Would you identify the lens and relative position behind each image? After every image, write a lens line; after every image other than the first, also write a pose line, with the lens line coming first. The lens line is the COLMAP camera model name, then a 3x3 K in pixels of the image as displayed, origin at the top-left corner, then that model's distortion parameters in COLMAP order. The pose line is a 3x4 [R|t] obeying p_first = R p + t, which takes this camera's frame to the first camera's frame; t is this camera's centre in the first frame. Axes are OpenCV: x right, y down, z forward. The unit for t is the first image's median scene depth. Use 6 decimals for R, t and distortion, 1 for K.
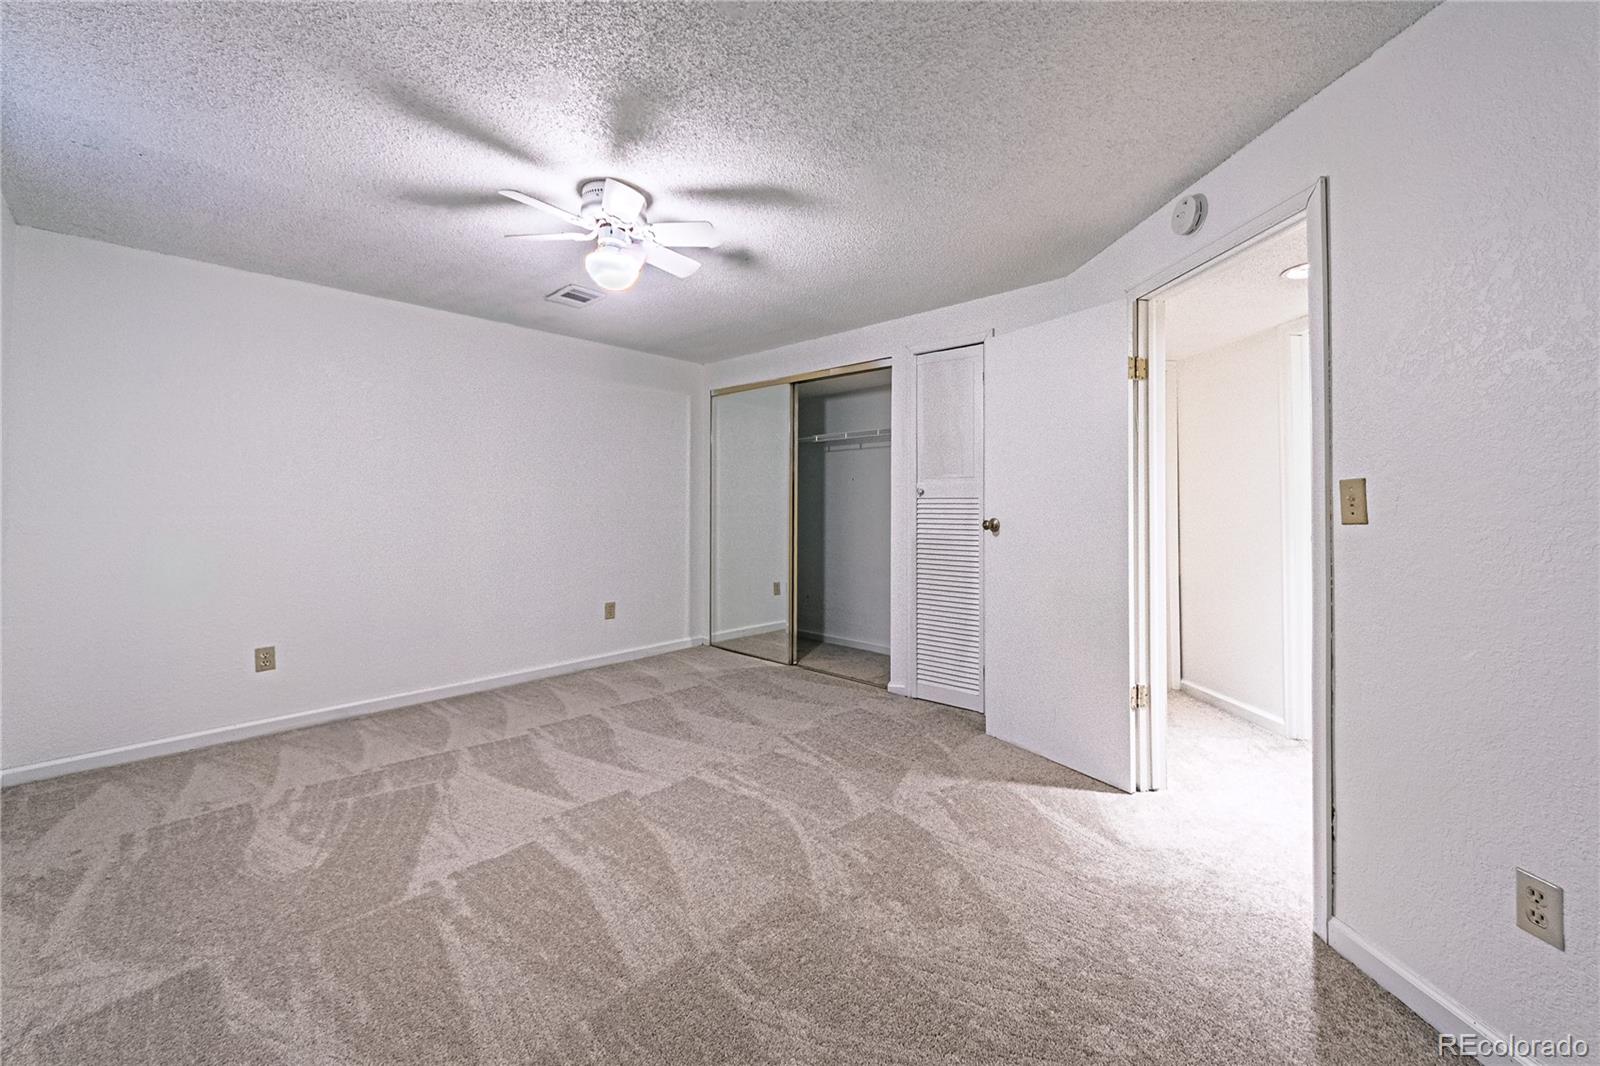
lens RADIAL K [[601.1, 0, 792.5], [0, 601.1, 516.8], [0, 0, 1]] dist [-0.000678, -0.000037]
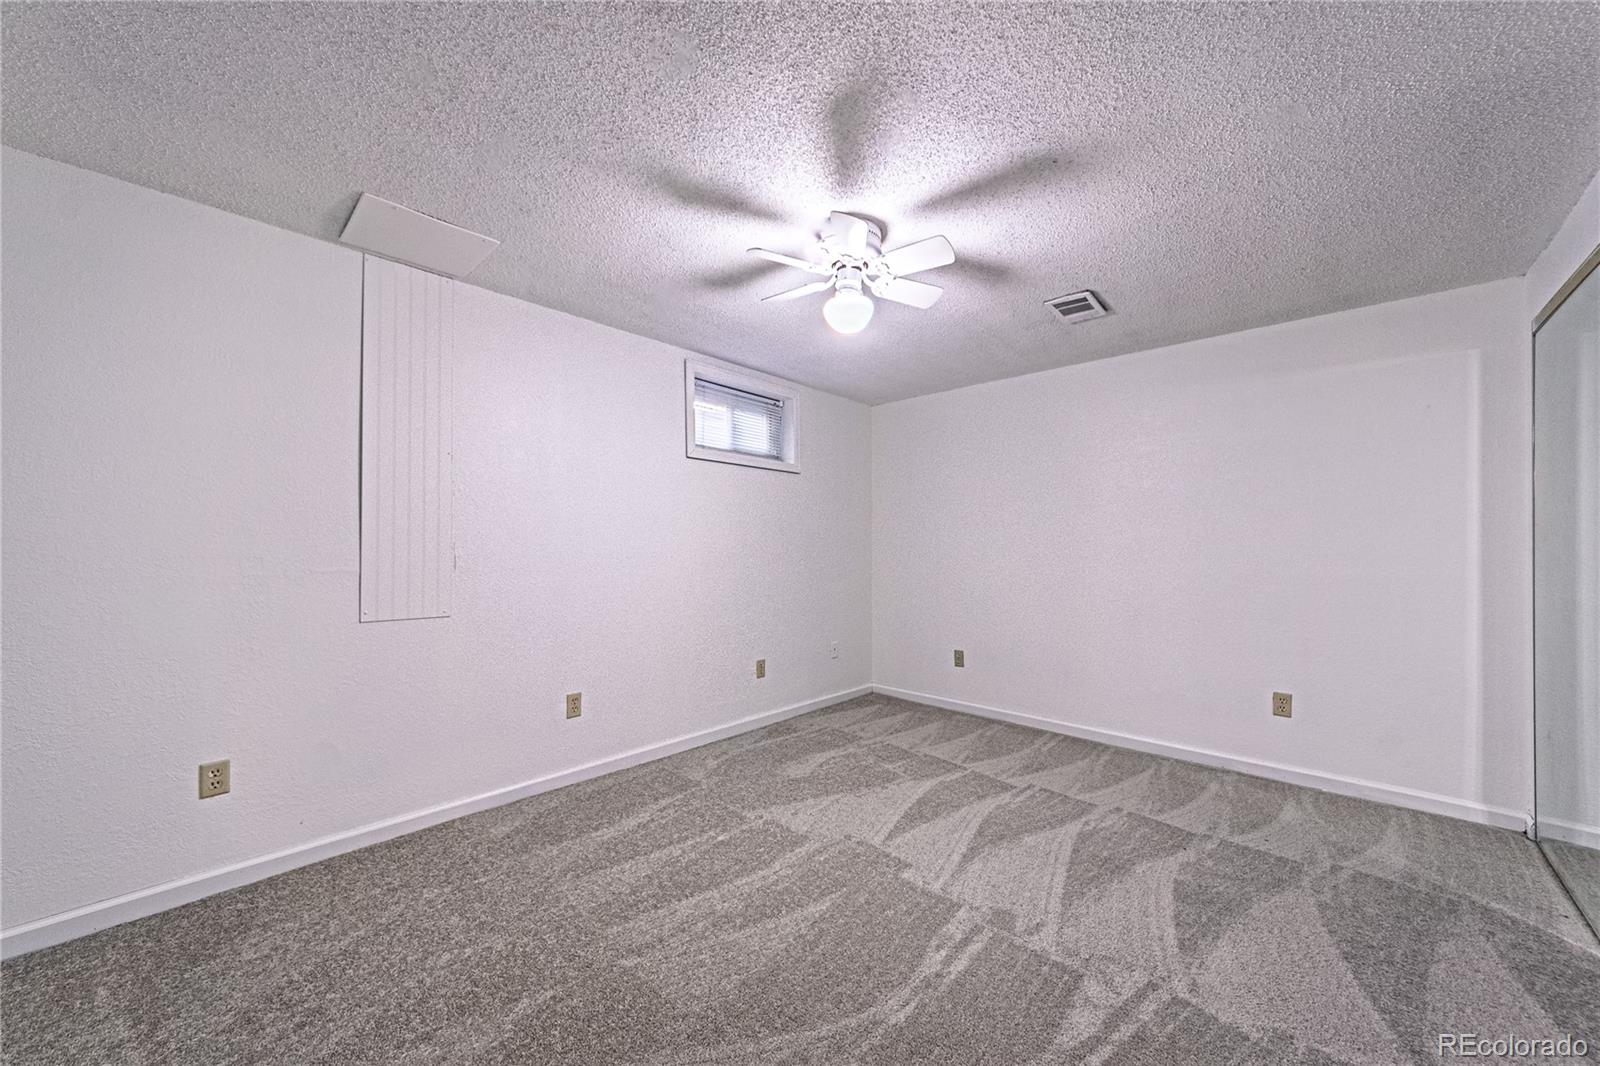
lens RADIAL K [[563.9, 0, 806.6], [0, 563.9, 545.9], [0, 0, 1]] dist [0.001361, 0.000131]
pose [[0.066101, 0.001943, -0.997811, 0.447876], [-0.024289, 0.999705, 0.000338, -0.007904], [0.997517, 0.024213, 0.066129, 0.648188]]
